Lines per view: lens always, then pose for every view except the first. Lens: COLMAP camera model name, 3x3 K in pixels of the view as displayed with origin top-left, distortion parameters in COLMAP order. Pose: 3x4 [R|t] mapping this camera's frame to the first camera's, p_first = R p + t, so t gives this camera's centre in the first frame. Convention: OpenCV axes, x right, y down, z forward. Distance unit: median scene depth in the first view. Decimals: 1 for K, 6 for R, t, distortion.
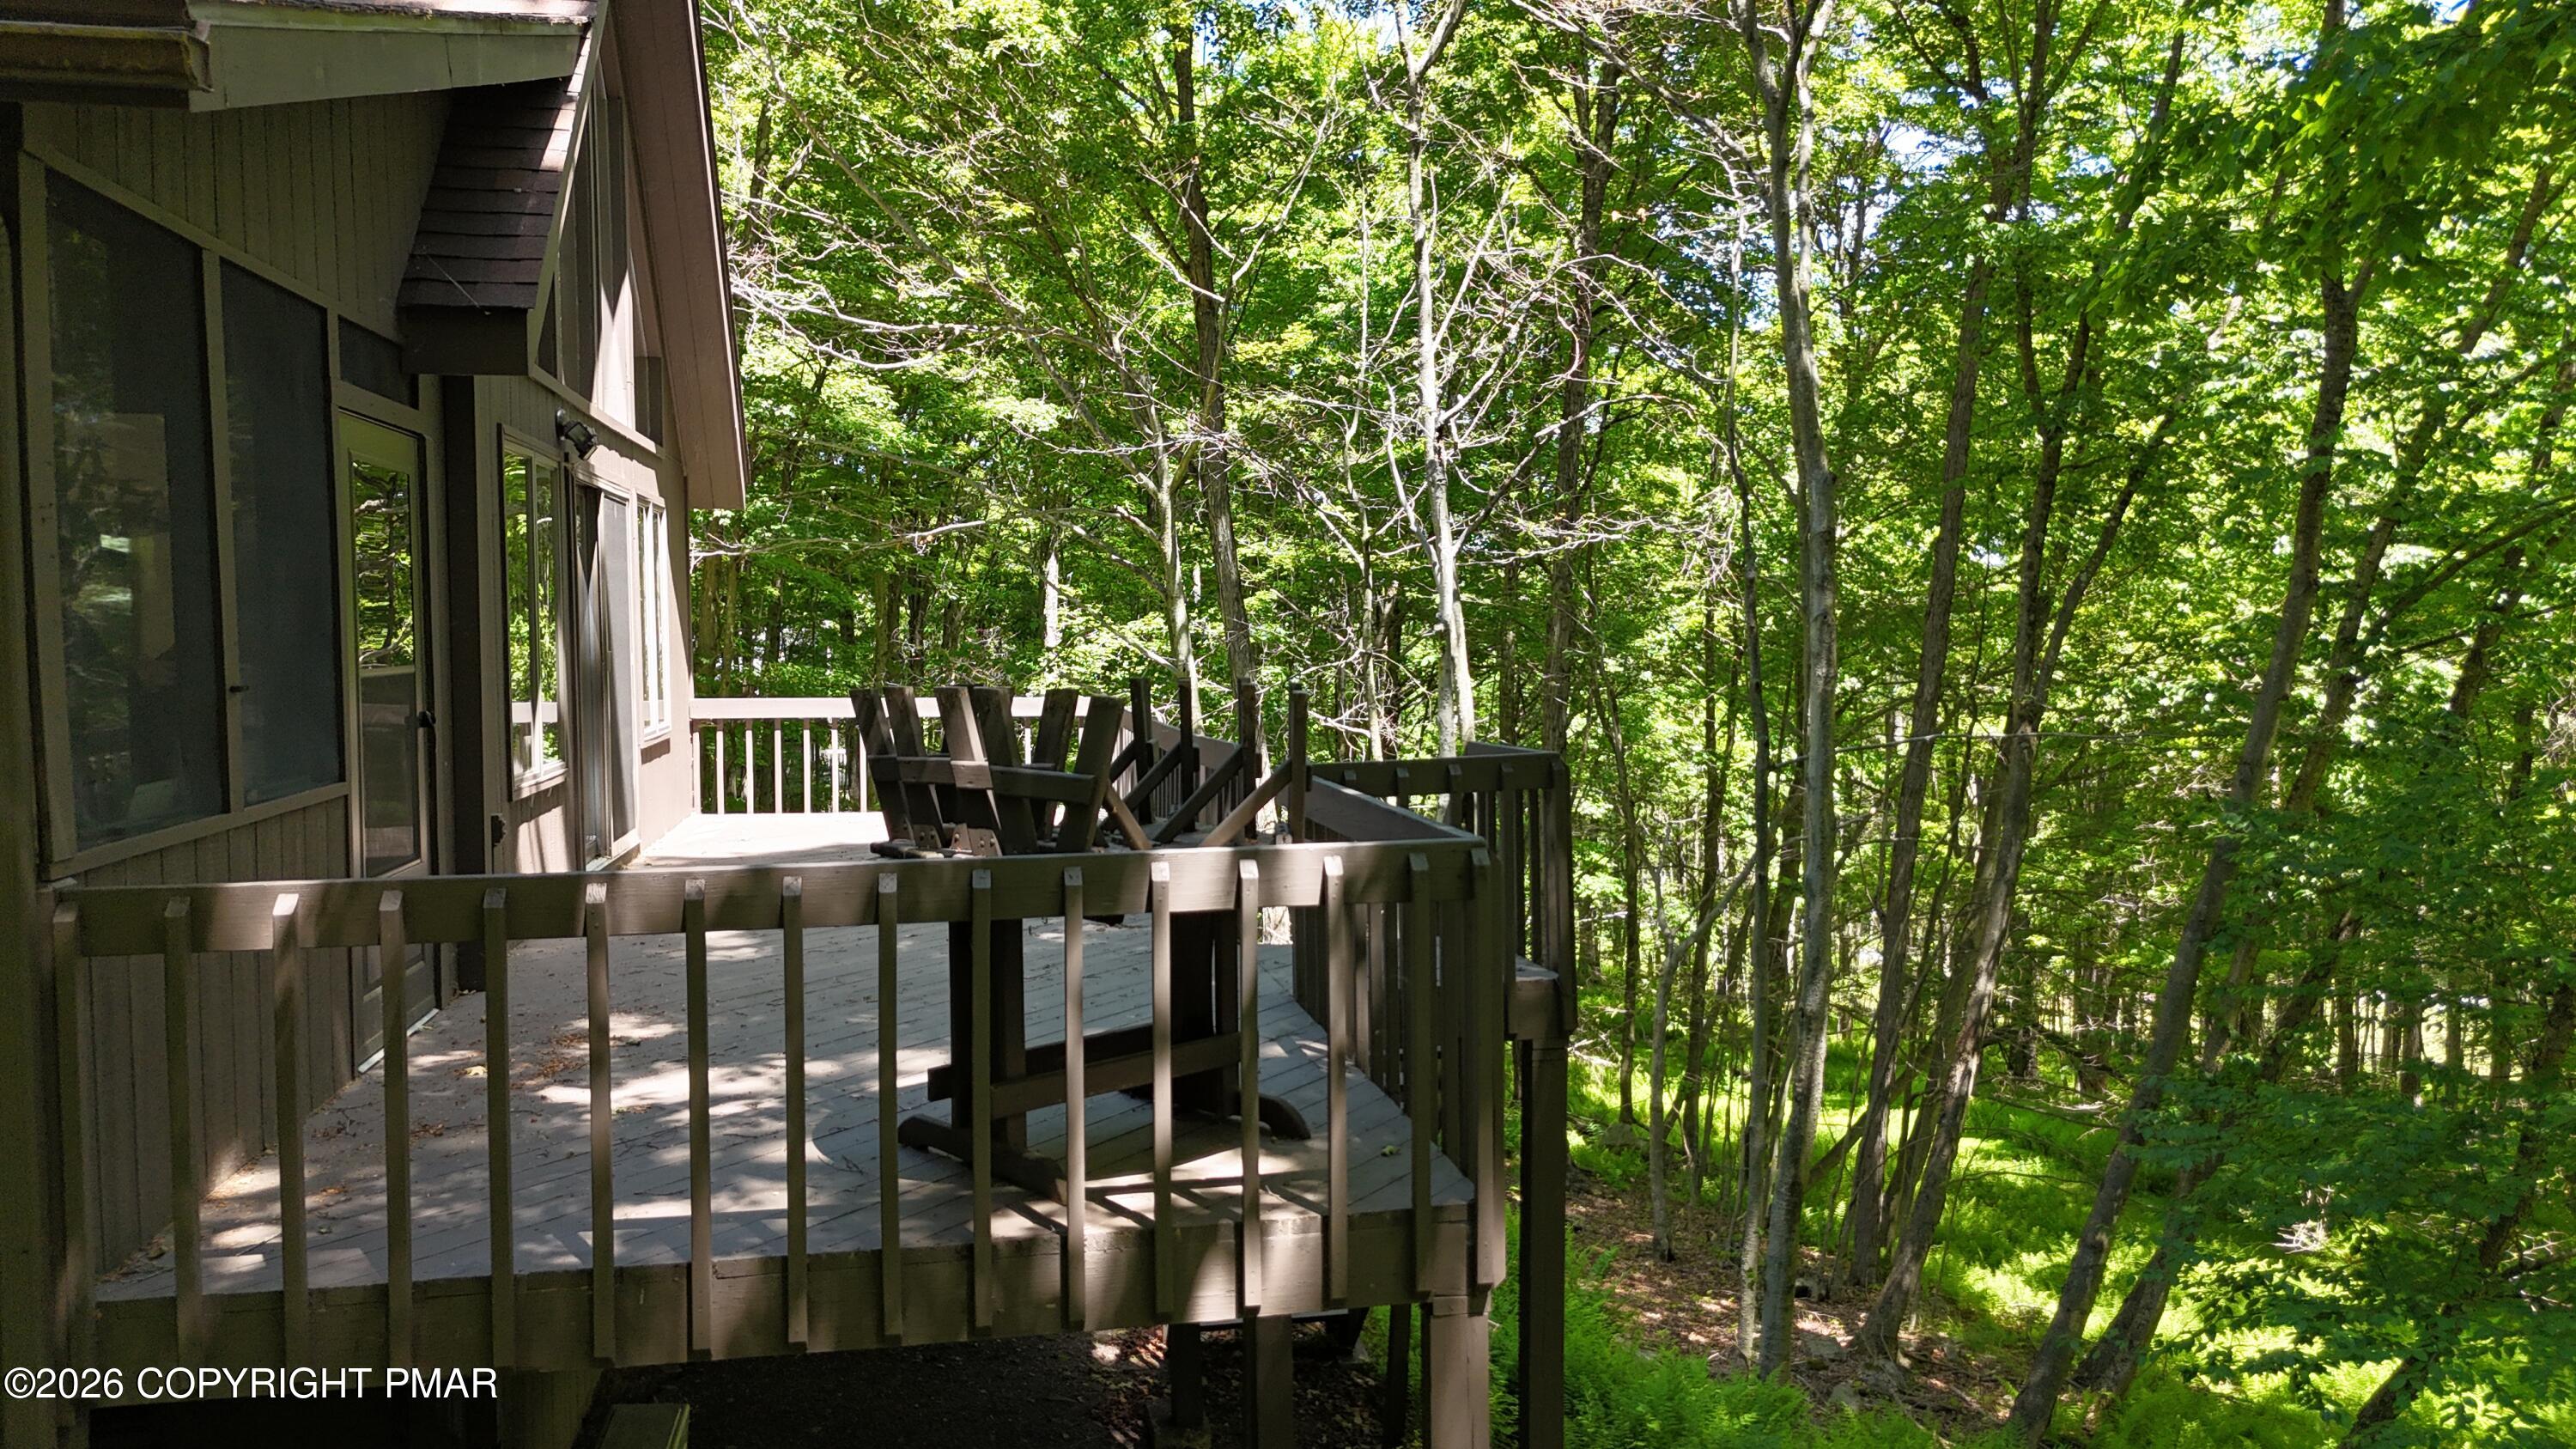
lens RADIAL K [[1906.1, 0, 1294.2], [0, 1906.1, 717.4], [0, 0, 1]] dist [0.023934, -0.000821]
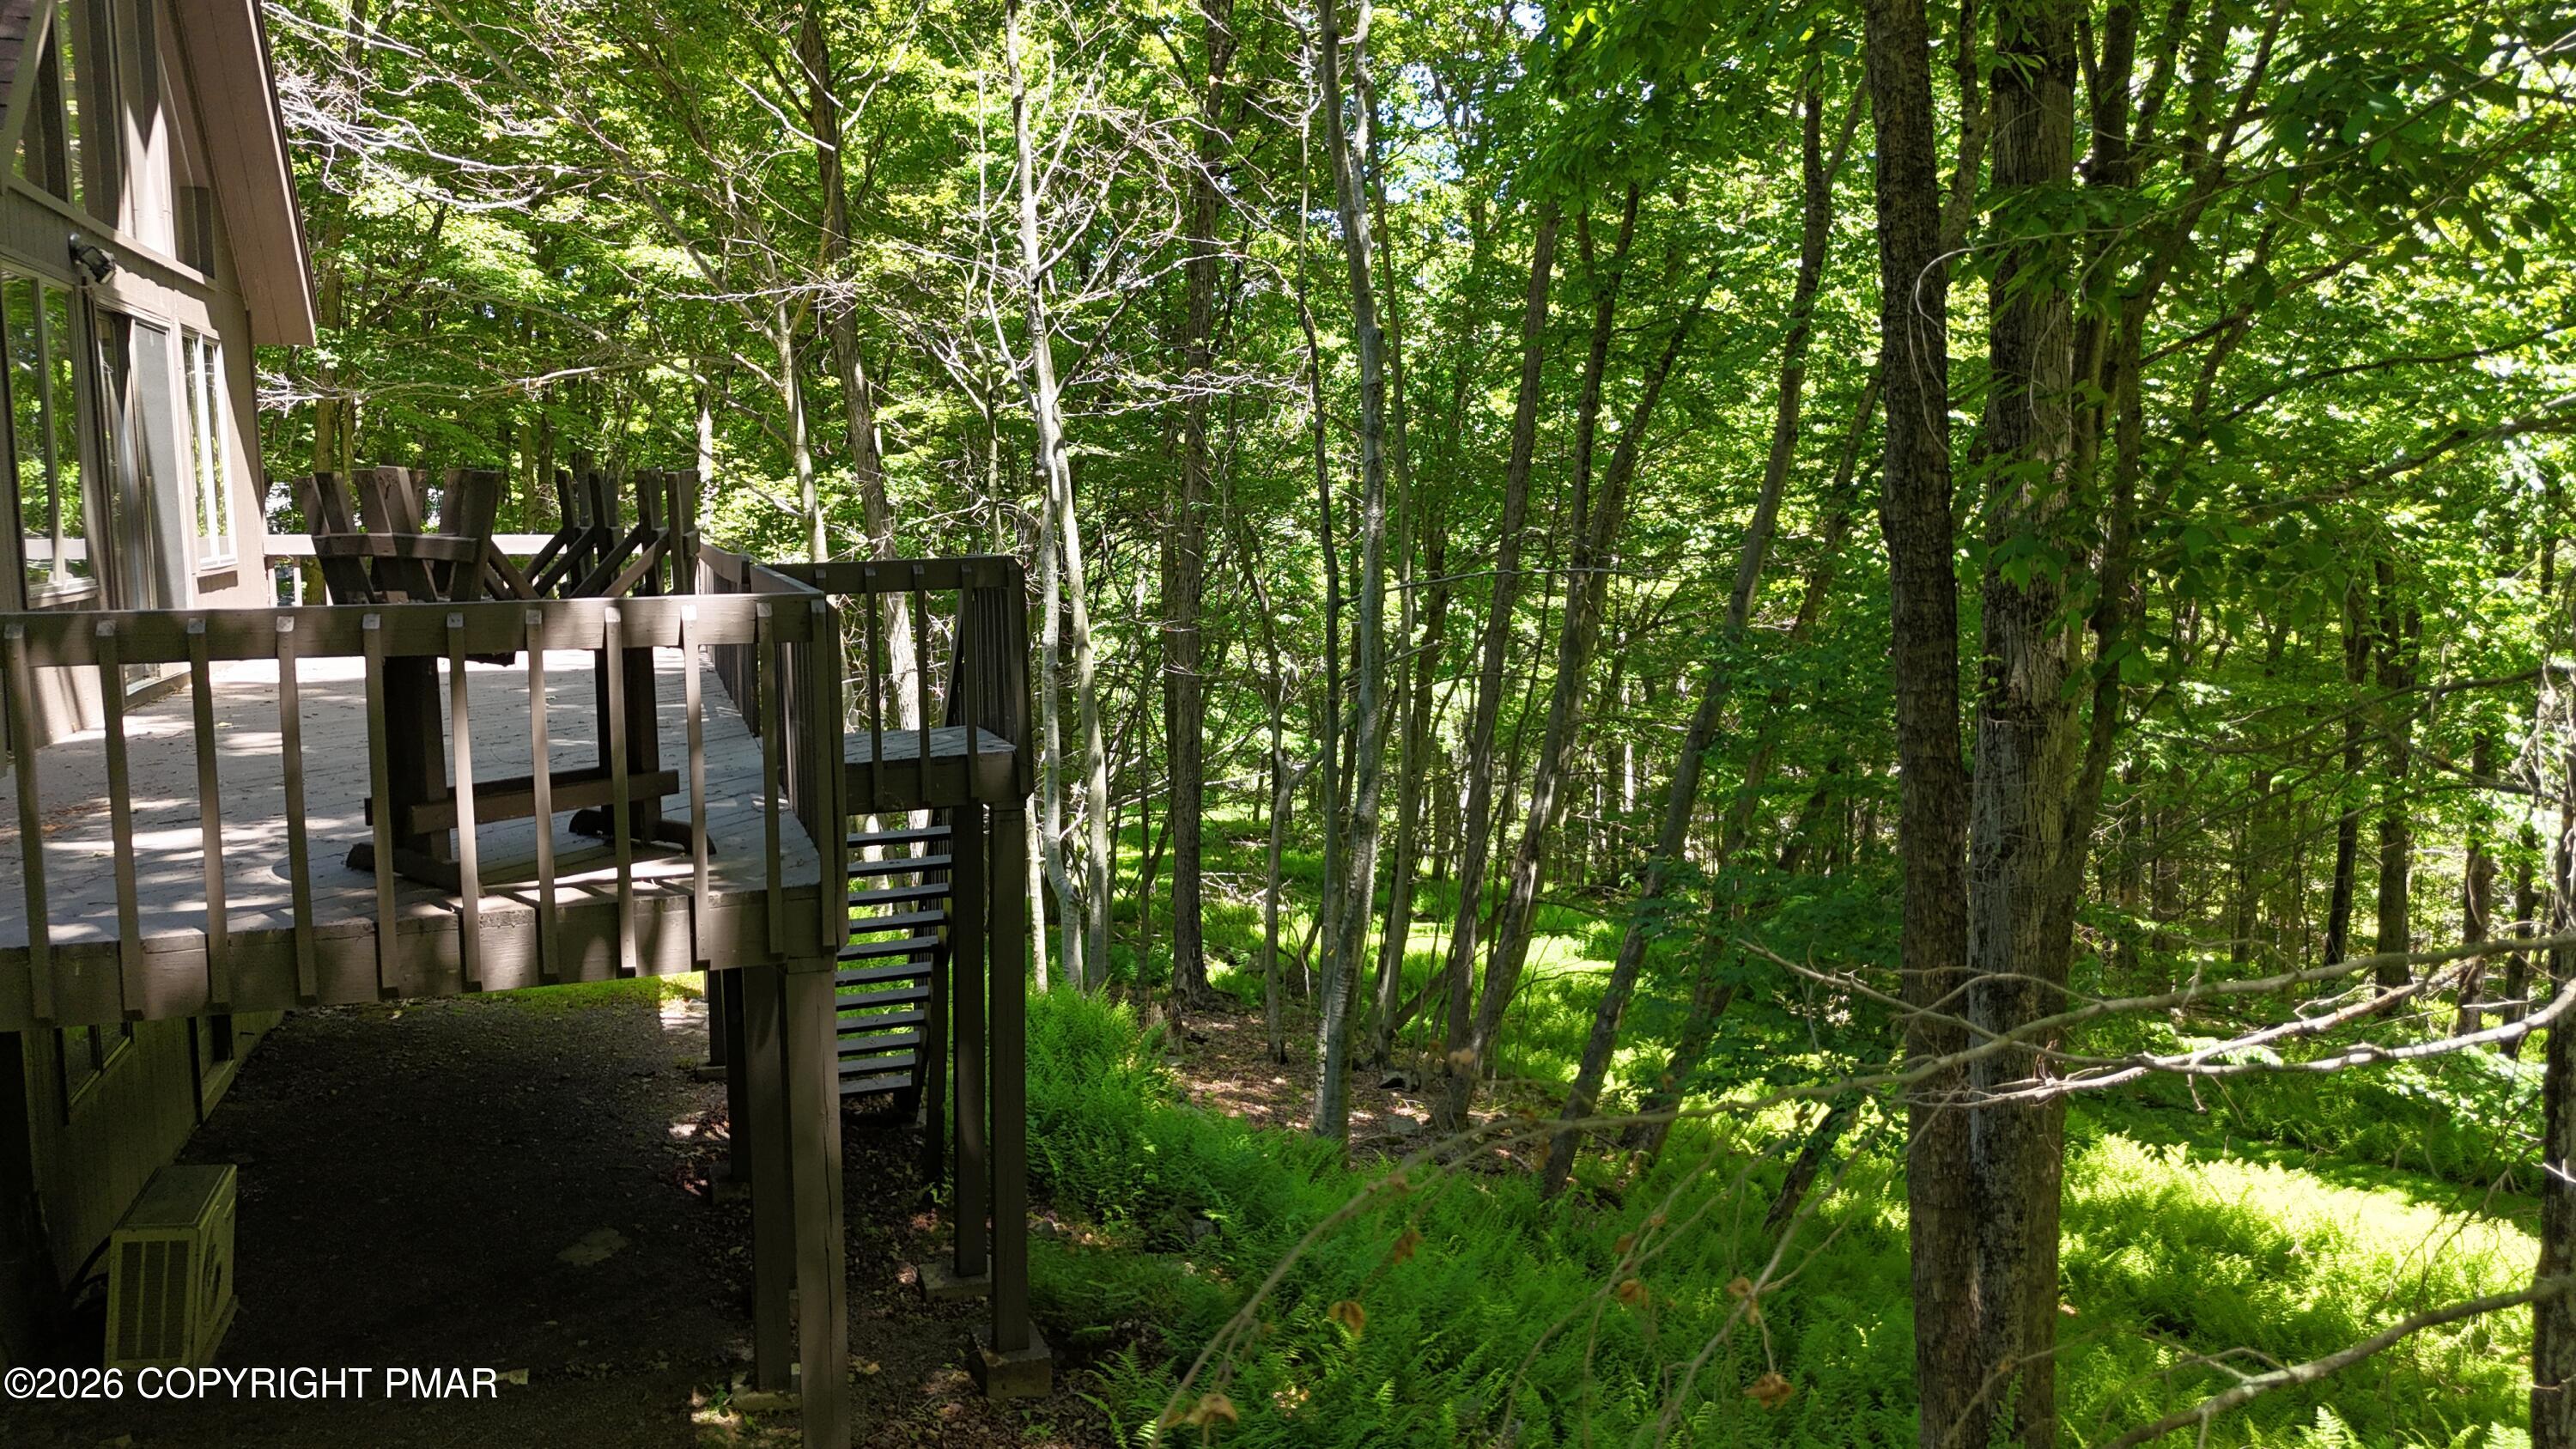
lens RADIAL K [[1884.4, 0, 1290.6], [0, 1884.4, 713.6], [0, 0, 1]] dist [0.068871, -0.071514]
pose [[0.988523, -0.015323, 0.150288, 0.088372], [0.005075, 0.997649, 0.068341, 0.024672], [-0.150982, -0.066794, 0.986277, -0.107932]]
